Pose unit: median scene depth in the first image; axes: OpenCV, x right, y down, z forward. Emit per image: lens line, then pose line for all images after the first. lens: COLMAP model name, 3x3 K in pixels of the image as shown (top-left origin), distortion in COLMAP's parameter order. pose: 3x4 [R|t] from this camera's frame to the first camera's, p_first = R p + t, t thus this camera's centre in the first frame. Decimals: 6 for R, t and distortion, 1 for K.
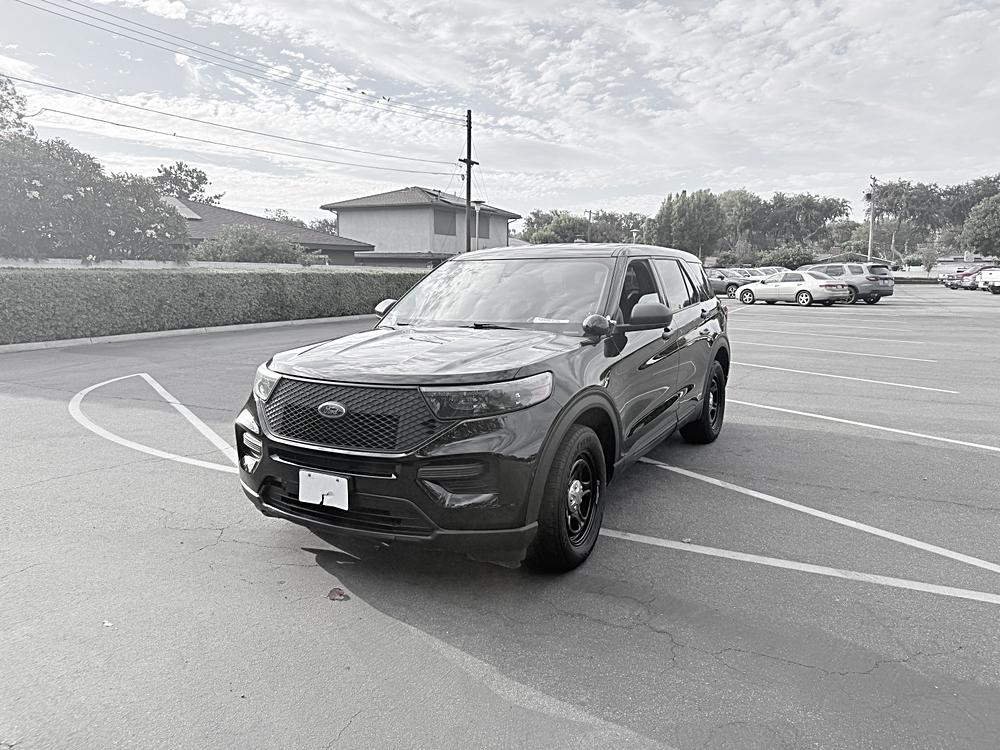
lens RADIAL K [[714.0, 0, 501.0], [0, 714.0, 395.5], [0, 0, 1]] dist [0.058322, -0.096004]
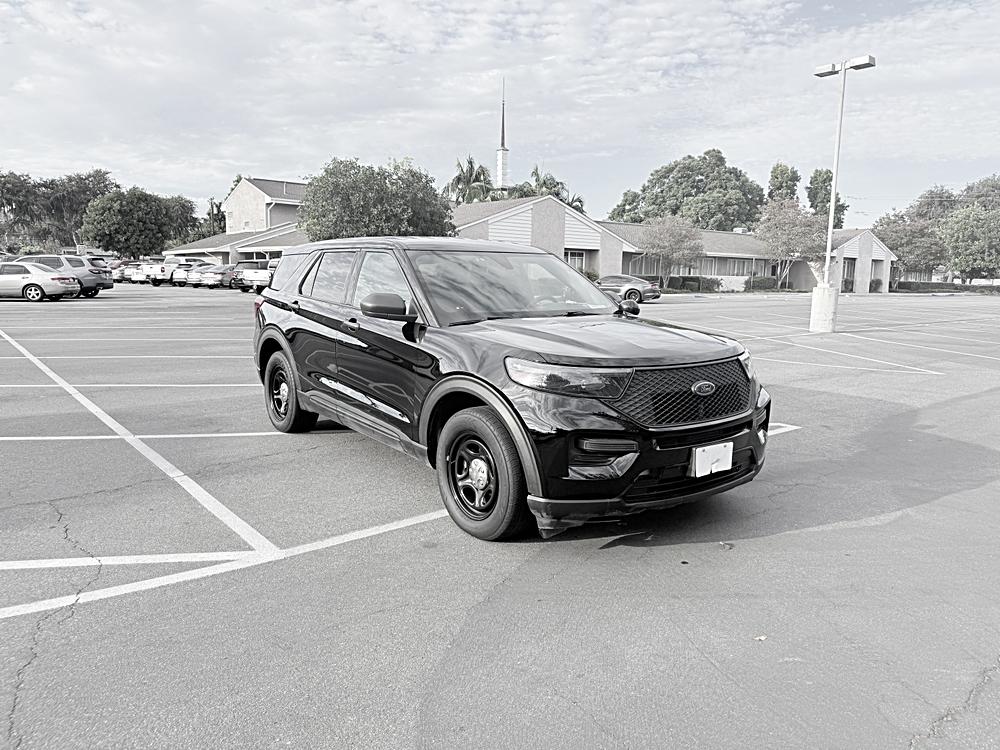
lens RADIAL K [[707.7, 0, 519.6], [0, 707.7, 376.1], [0, 0, 1]] dist [0.060229, -0.065826]
pose [[0.400146, -0.122431, 0.908237, -0.160507], [0.137646, 0.987823, 0.072516, -0.014042], [-0.906056, 0.095998, 0.412126, 0.094239]]
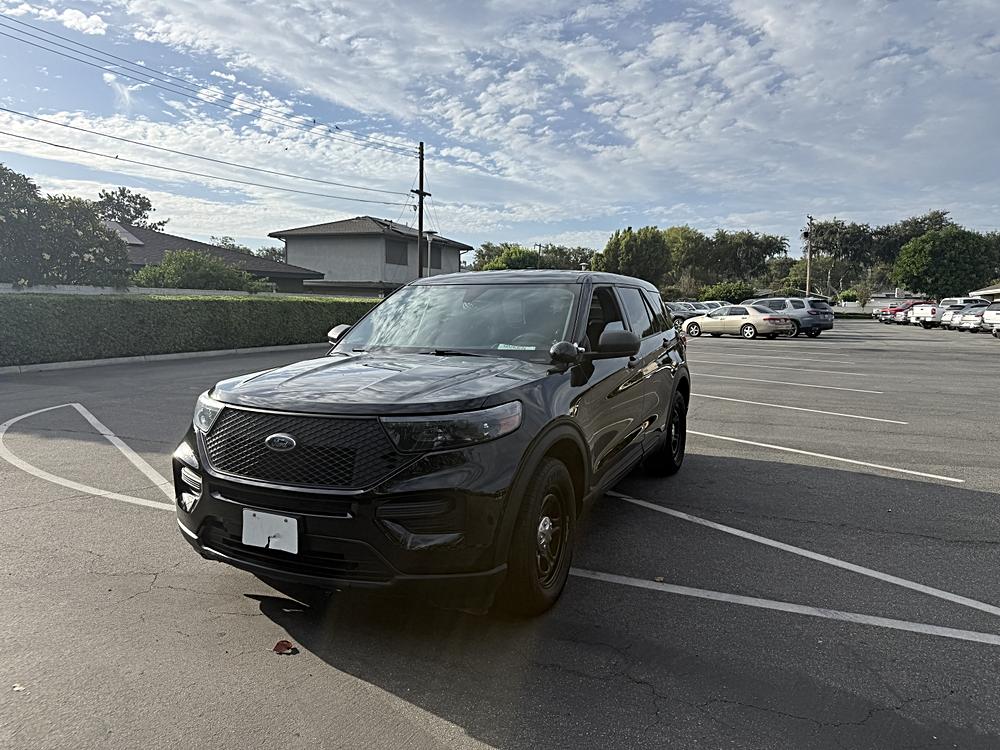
lens RADIAL K [[714.0, 0, 501.0], [0, 714.0, 395.5], [0, 0, 1]] dist [0.058322, -0.096004]
pose [[0.997582, 0.002309, 0.069466, -0.002458], [0.000670, 0.999082, -0.042840, -0.000056], [-0.069501, 0.042783, 0.996664, 0.008300]]
